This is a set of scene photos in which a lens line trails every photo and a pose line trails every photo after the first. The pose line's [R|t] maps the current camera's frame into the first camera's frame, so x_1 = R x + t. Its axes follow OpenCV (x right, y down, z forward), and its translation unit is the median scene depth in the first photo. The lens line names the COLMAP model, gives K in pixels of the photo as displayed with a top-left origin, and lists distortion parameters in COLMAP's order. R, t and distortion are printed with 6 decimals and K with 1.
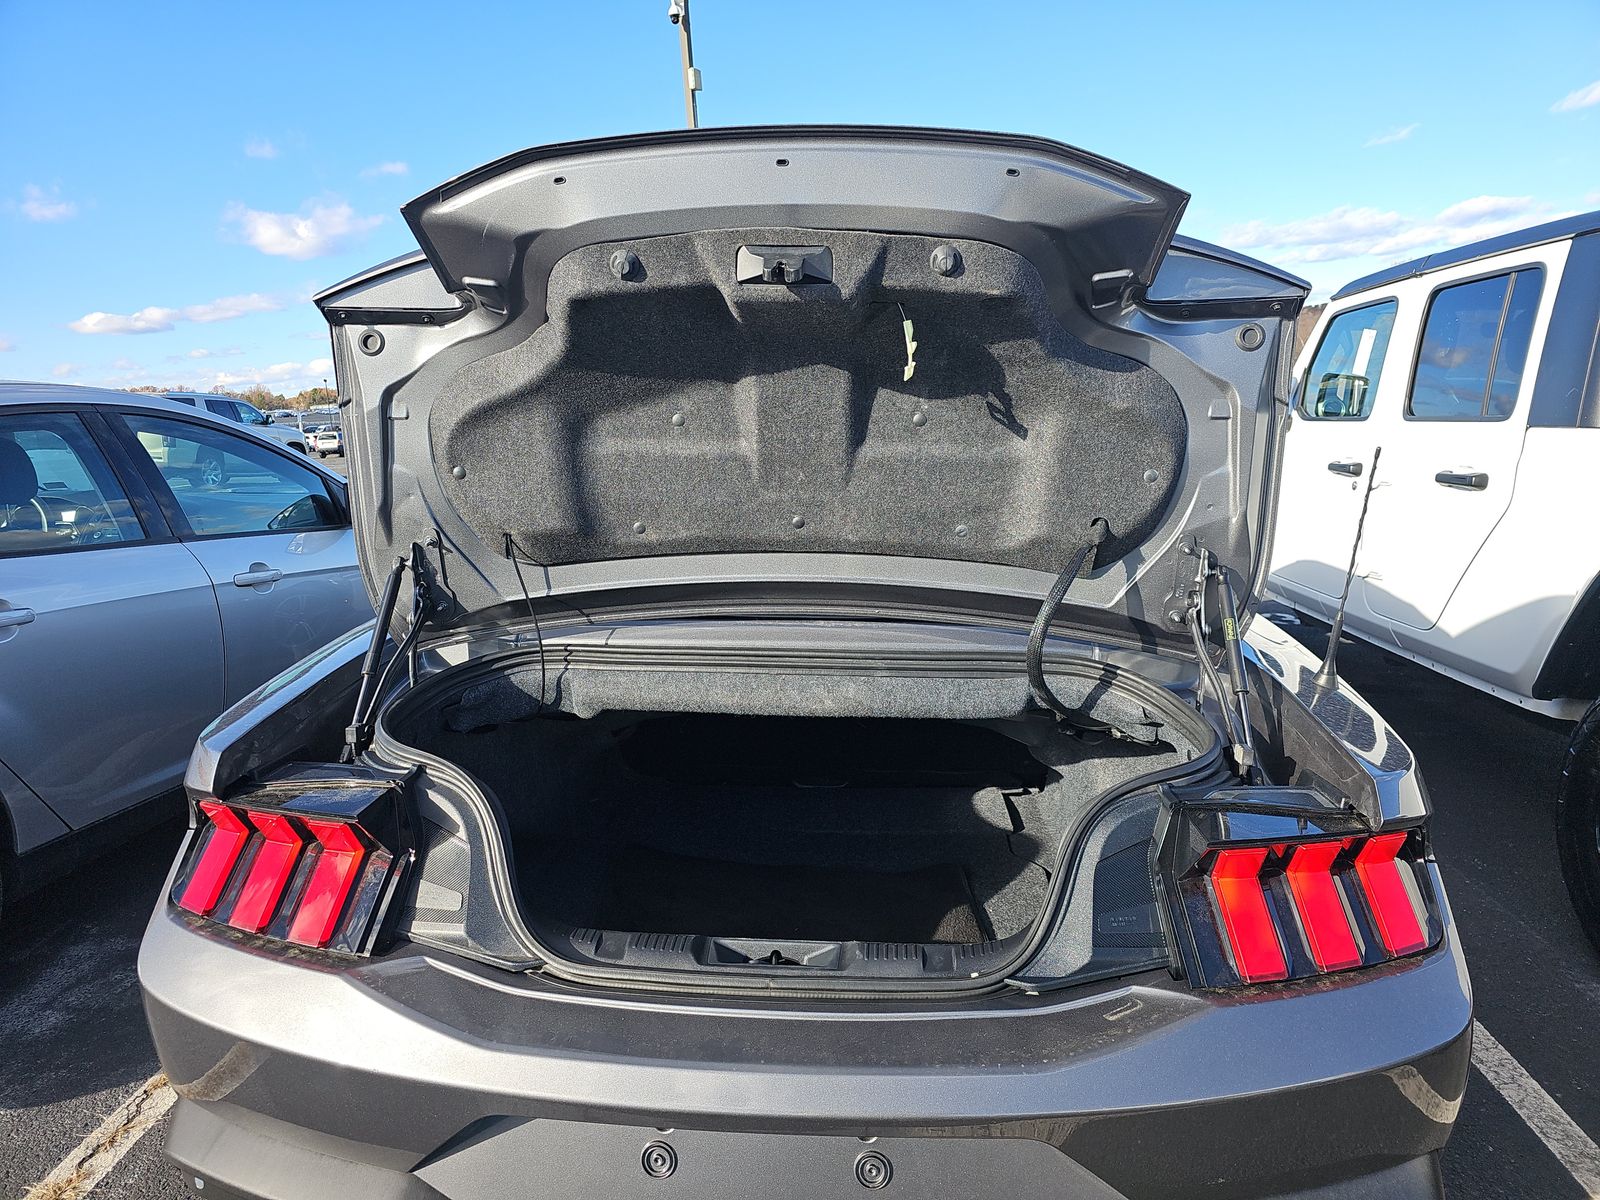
lens RADIAL K [[1104.2, 0, 787.8], [0, 1104.2, 592.4], [0, 0, 1]] dist [0.048605, -0.034508]
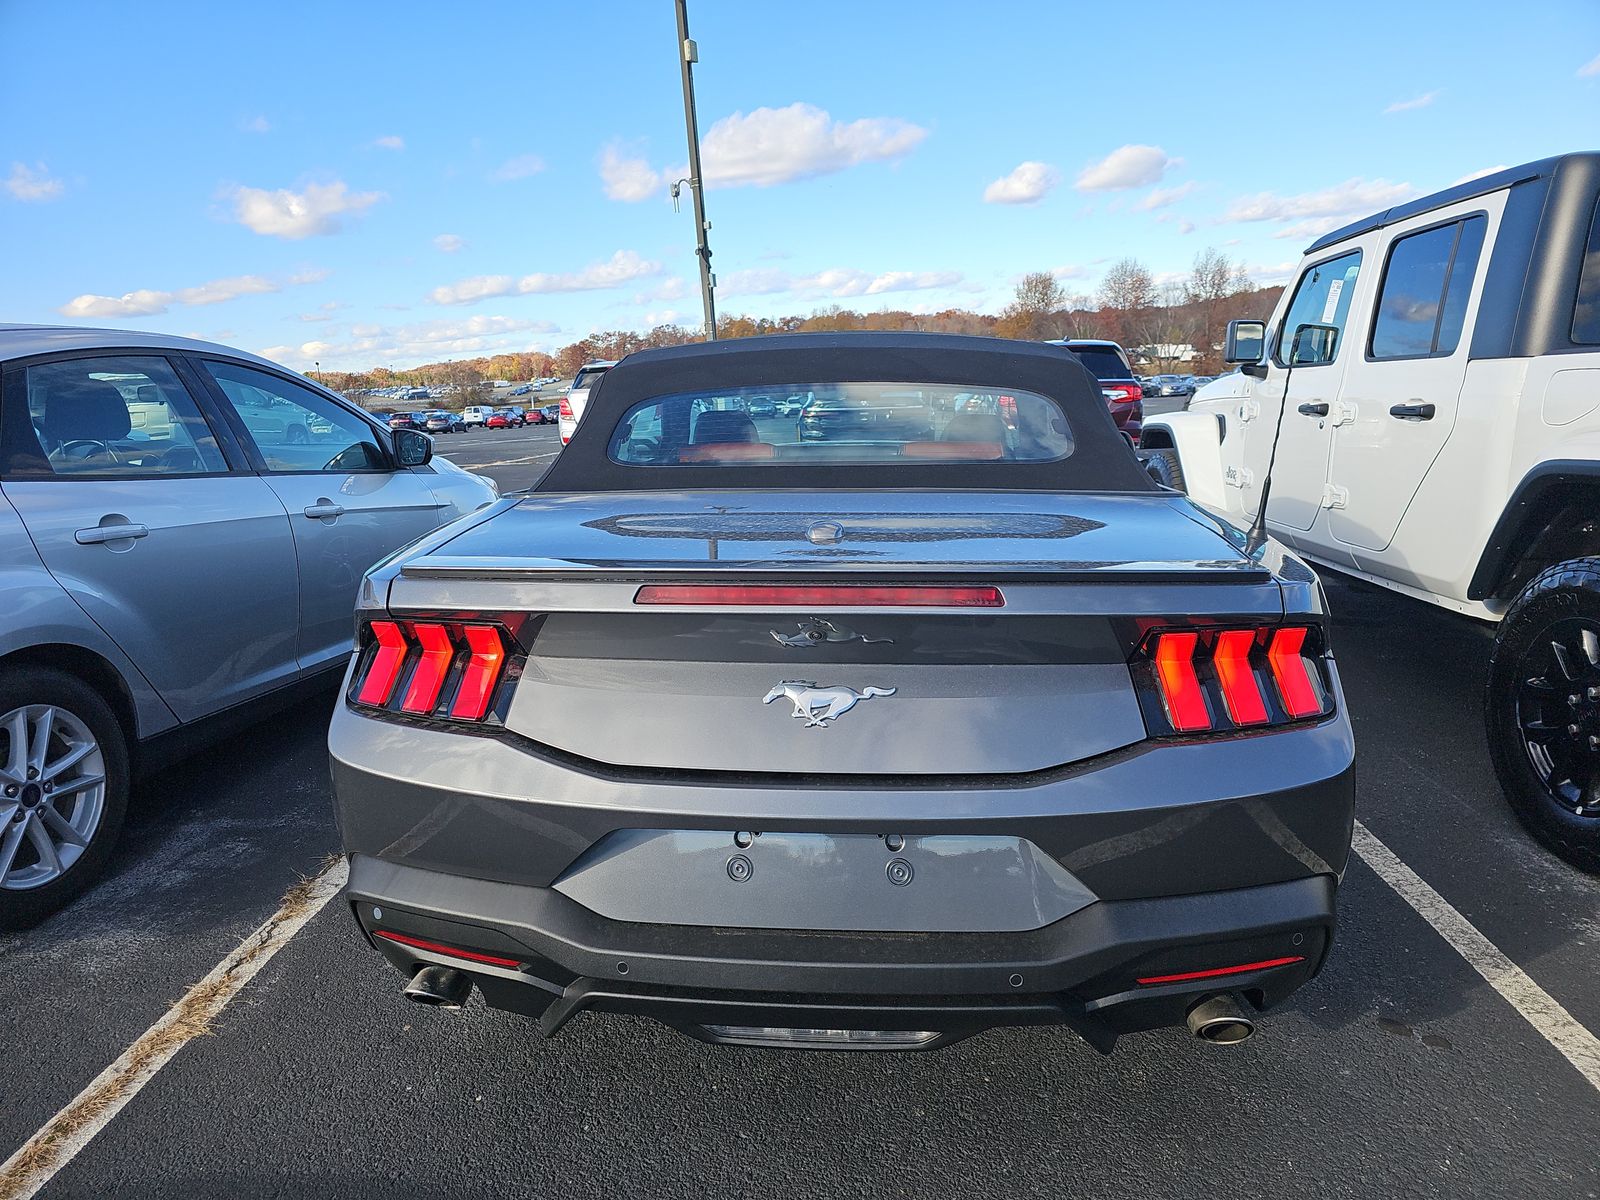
lens RADIAL K [[1104.2, 0, 789.4], [0, 1104.2, 615.0], [0, 0, 1]] dist [0.048605, -0.034508]
pose [[0.999973, -0.006551, 0.003183, -0.019676], [0.006432, 0.999327, 0.036110, 0.053215], [-0.003418, -0.036089, 0.999343, -0.106618]]
